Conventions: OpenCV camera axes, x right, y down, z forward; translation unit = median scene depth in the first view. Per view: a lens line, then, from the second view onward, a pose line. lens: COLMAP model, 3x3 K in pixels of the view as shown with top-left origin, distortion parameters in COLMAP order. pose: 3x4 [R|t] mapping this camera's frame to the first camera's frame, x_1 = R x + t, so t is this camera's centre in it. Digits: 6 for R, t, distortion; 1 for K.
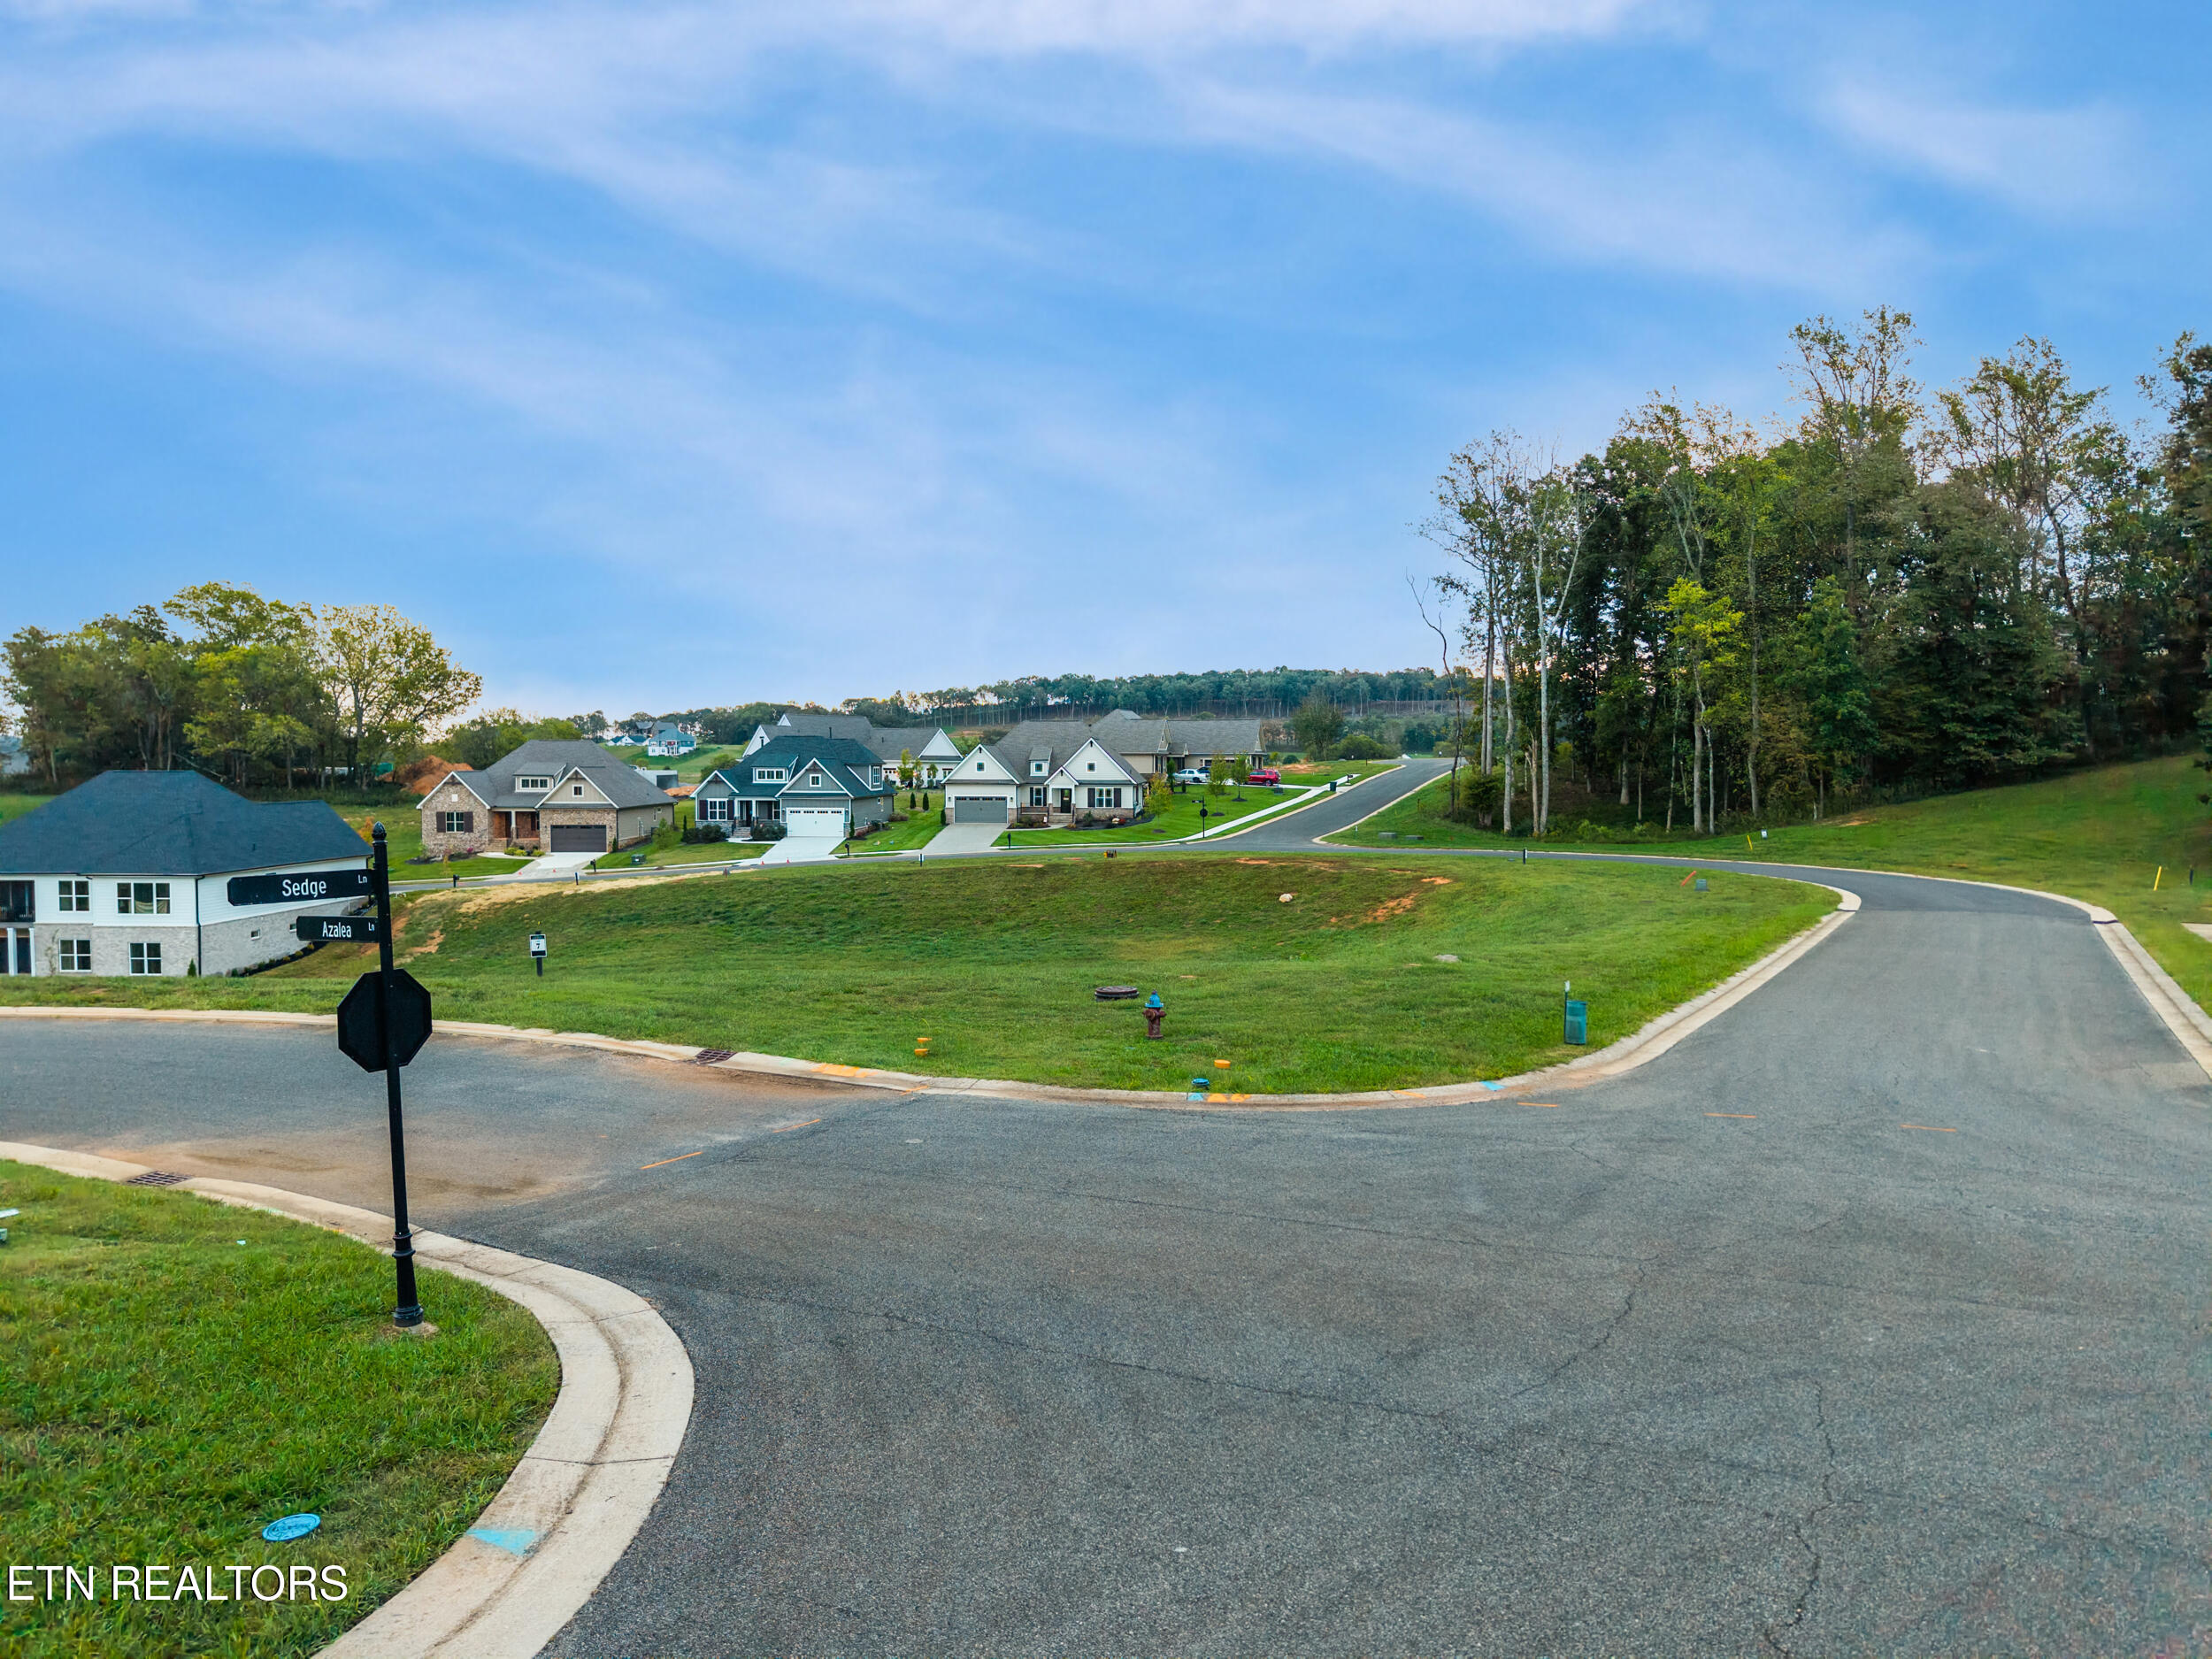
lens RADIAL K [[1476.4, 0, 1097.6], [0, 1476.4, 826.9], [0, 0, 1]] dist [0.032151, -0.033362]
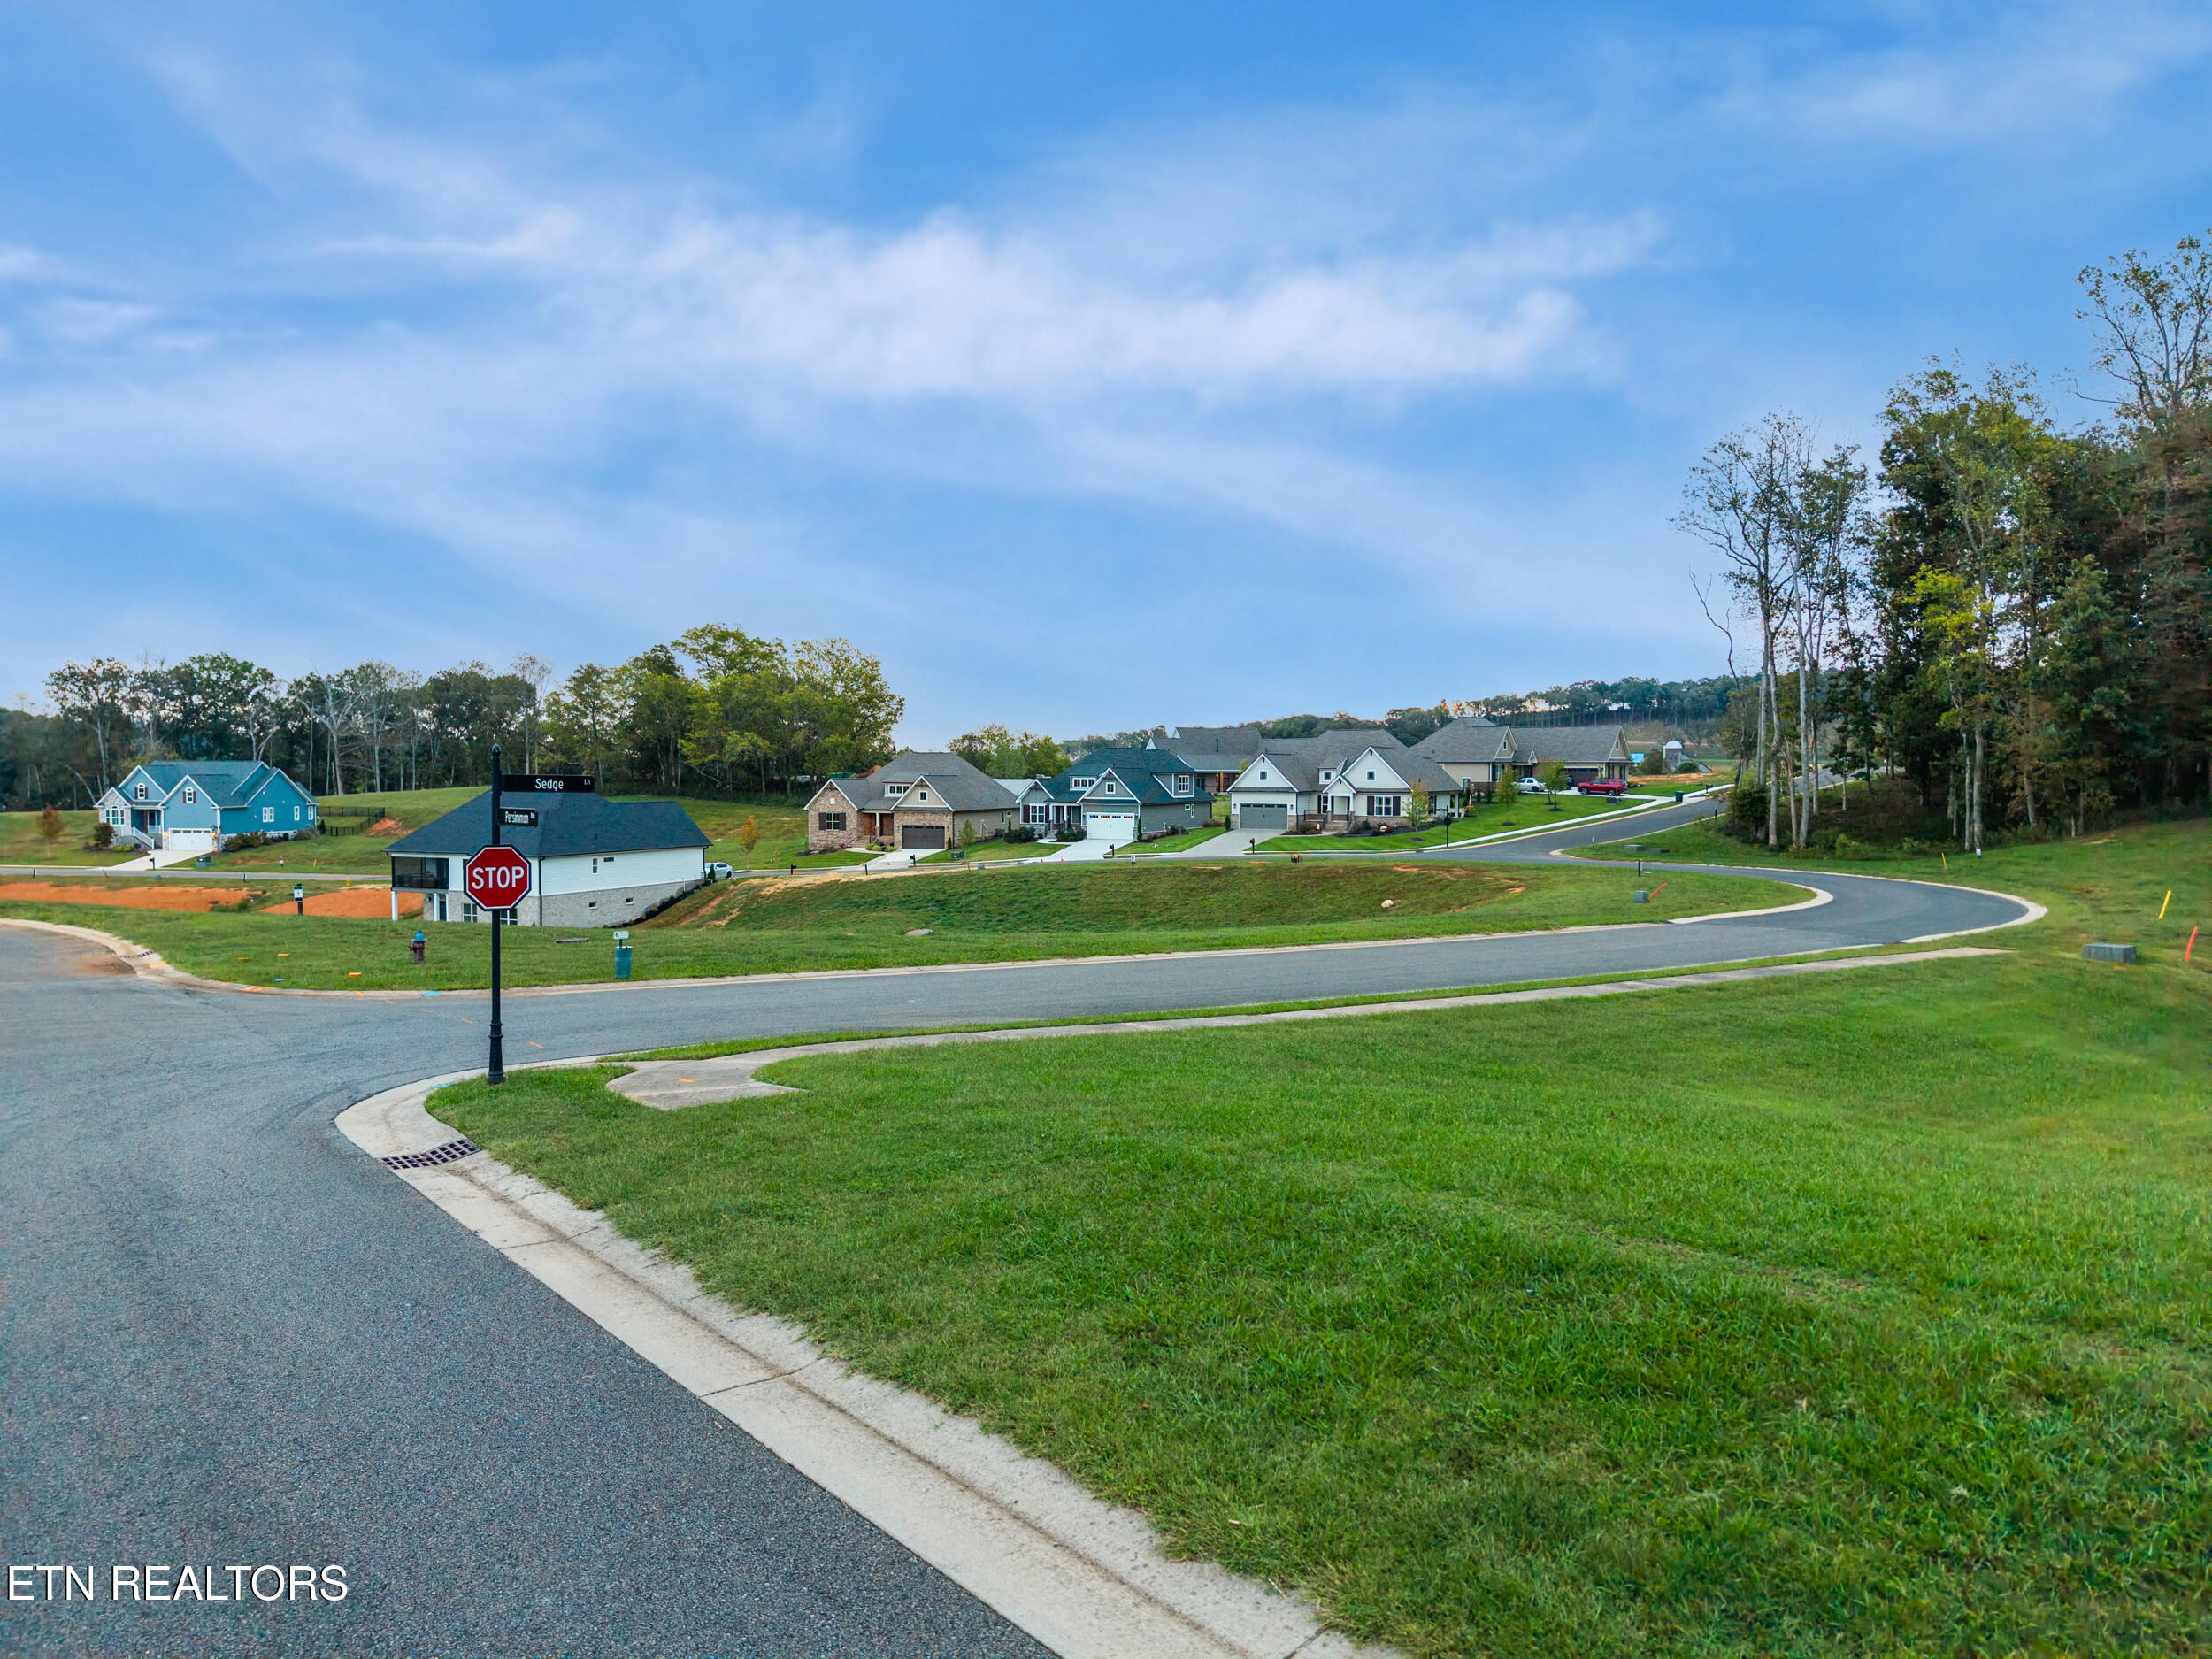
lens RADIAL K [[1476.4, 0, 1144.1], [0, 1476.4, 850.4], [0, 0, 1]] dist [0.032151, -0.033362]
pose [[0.929445, 0.020161, -0.368410, 0.244502], [-0.016566, 0.999779, 0.012920, 0.000559], [0.368589, -0.005905, 0.929574, -0.008305]]
